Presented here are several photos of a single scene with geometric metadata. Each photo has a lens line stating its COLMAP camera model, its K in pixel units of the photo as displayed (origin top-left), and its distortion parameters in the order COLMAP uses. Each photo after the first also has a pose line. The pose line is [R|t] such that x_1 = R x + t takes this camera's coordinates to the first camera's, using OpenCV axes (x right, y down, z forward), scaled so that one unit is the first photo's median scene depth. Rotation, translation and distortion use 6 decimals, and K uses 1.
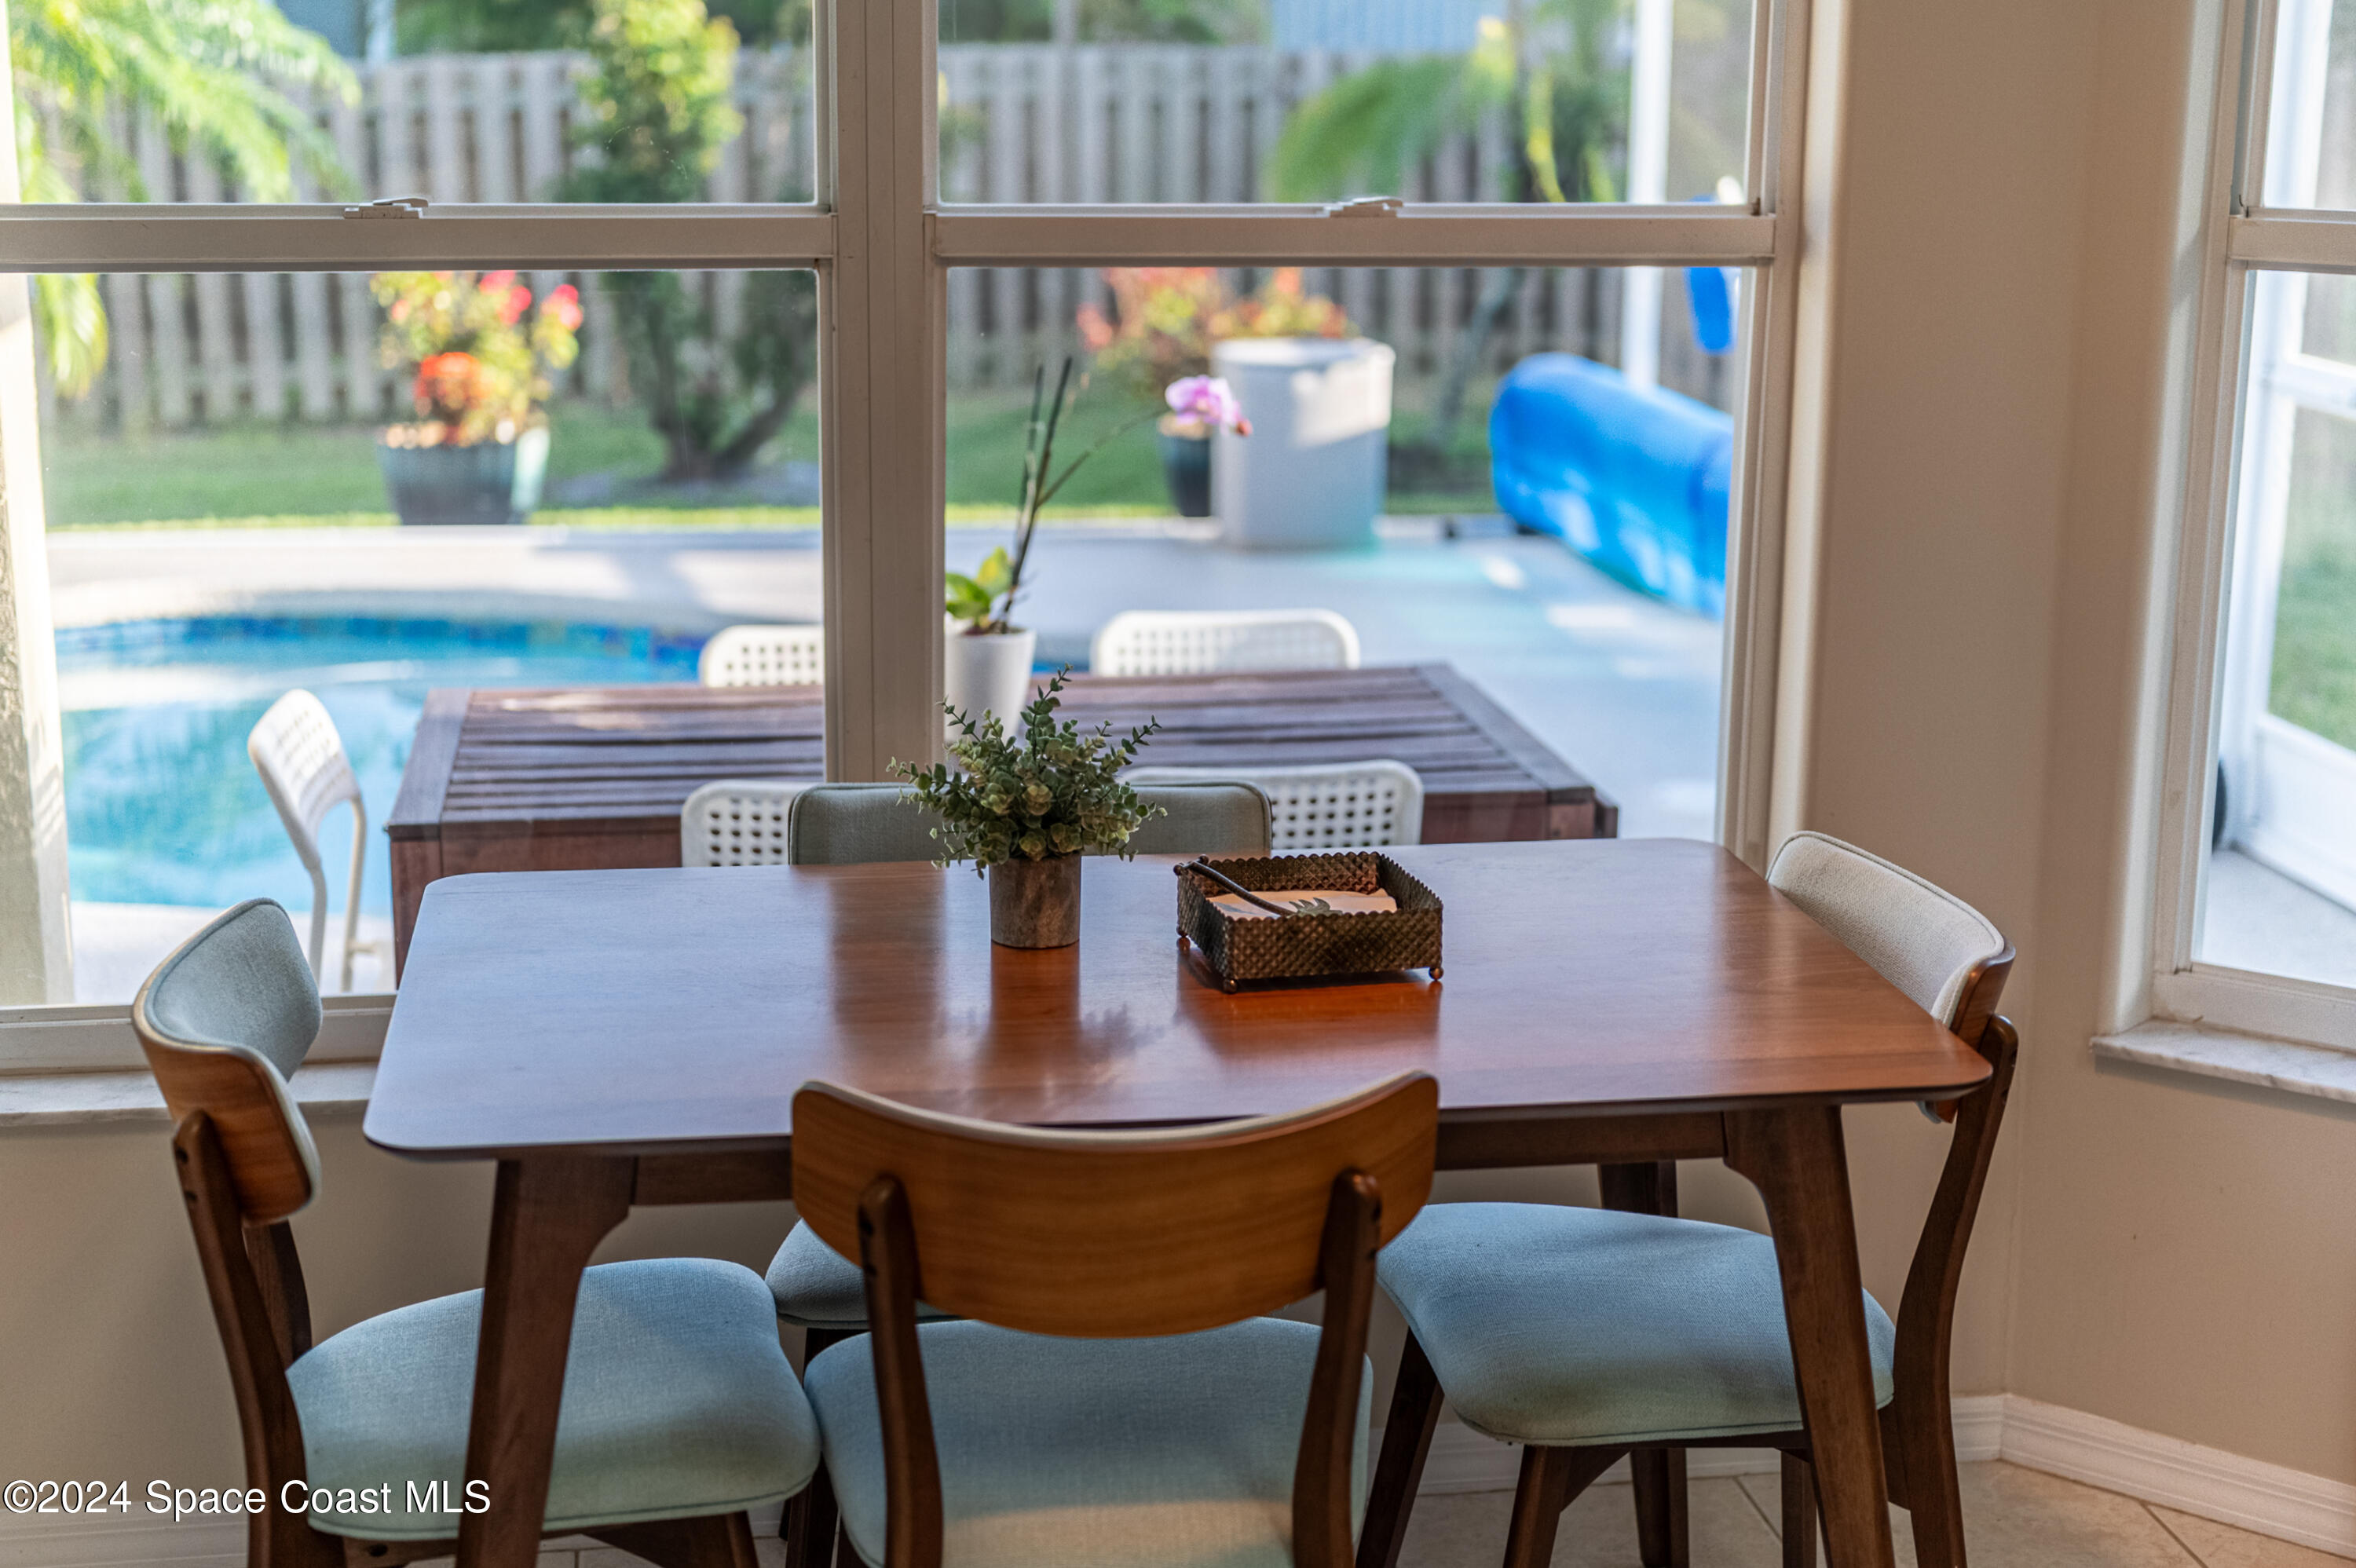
lens RADIAL K [[3403.0, 0, 1178.0], [0, 3403.0, 784.0], [0, 0, 1]] dist [-0.008835, -0.051810]
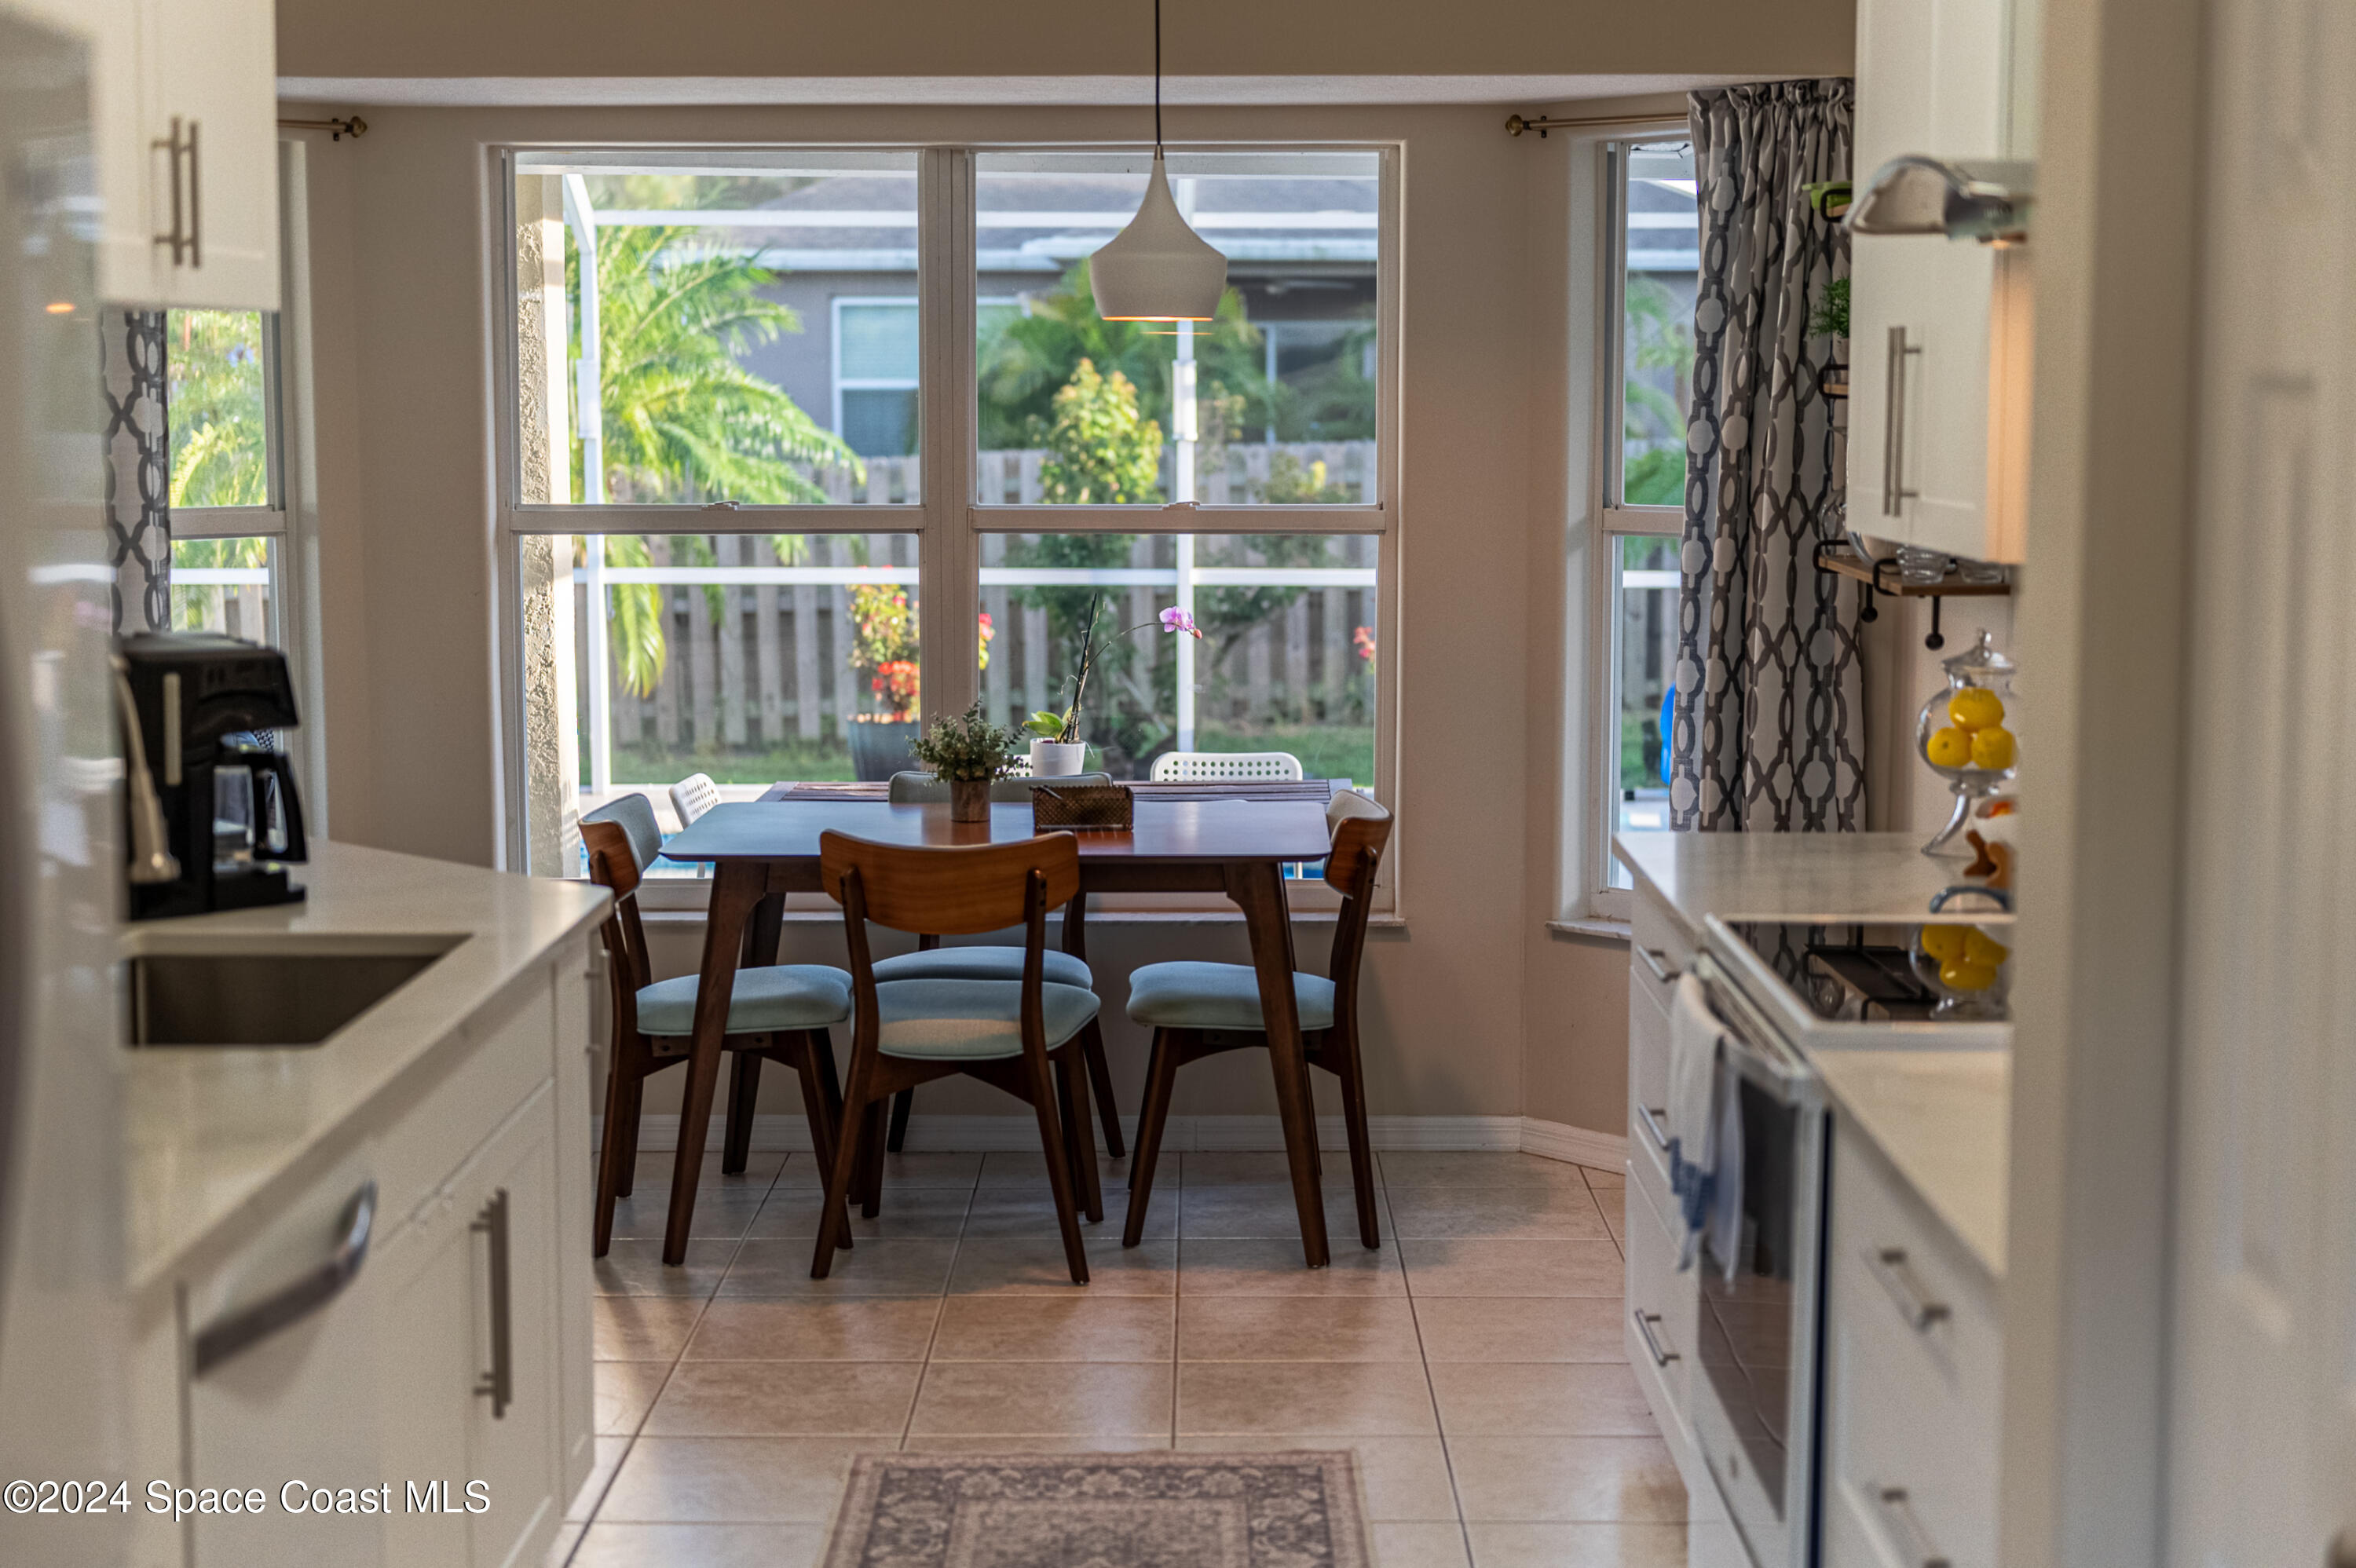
lens RADIAL K [[3403.0, 0, 1178.0], [0, 3403.0, 784.0], [0, 0, 1]] dist [-0.008835, -0.051810]
pose [[0.985622, 0.010105, -0.168664, 0.384238], [-0.029140, 0.993419, -0.110765, 0.217461], [0.166434, 0.114087, 0.979430, -0.962989]]
